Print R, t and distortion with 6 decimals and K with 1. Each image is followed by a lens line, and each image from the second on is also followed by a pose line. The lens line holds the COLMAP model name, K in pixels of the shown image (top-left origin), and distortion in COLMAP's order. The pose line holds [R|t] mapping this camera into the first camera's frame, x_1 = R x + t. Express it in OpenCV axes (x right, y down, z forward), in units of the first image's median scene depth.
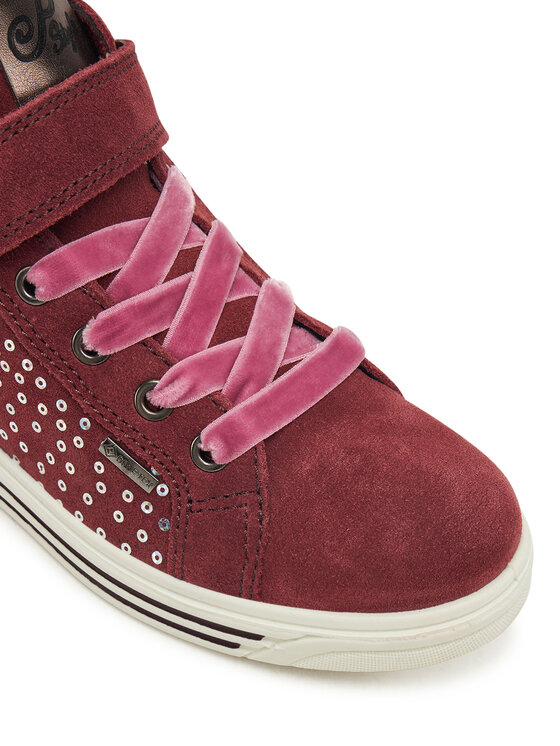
lens RADIAL K [[1326.9, 0, 280.0], [0, 1326.9, 373.0], [0, 0, 1]] dist [-0.001878, -0.031449]
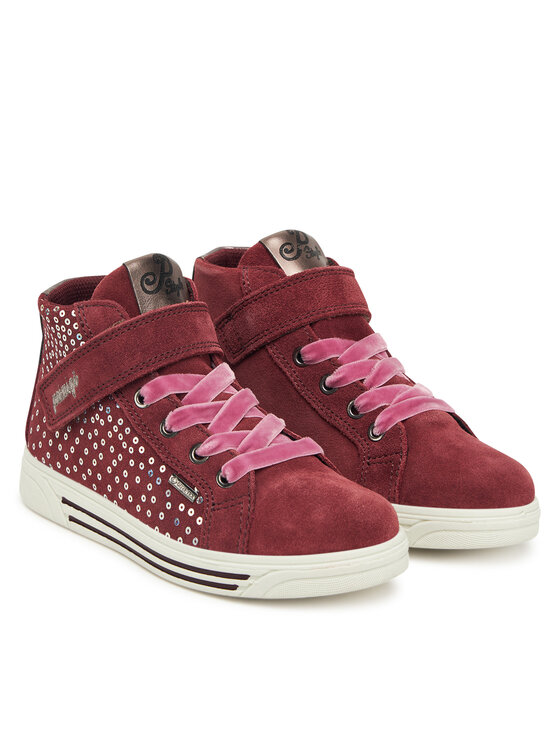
lens RADIAL K [[1897.8, 0, 280.0], [0, 1897.8, 373.0], [0, 0, 1]] dist [-0.026065, -0.107692]
pose [[0.985252, -0.010912, -0.170761, 0.475967], [-0.071871, 0.879271, -0.470869, 1.173655], [0.155283, 0.476198, 0.865519, -1.355147]]
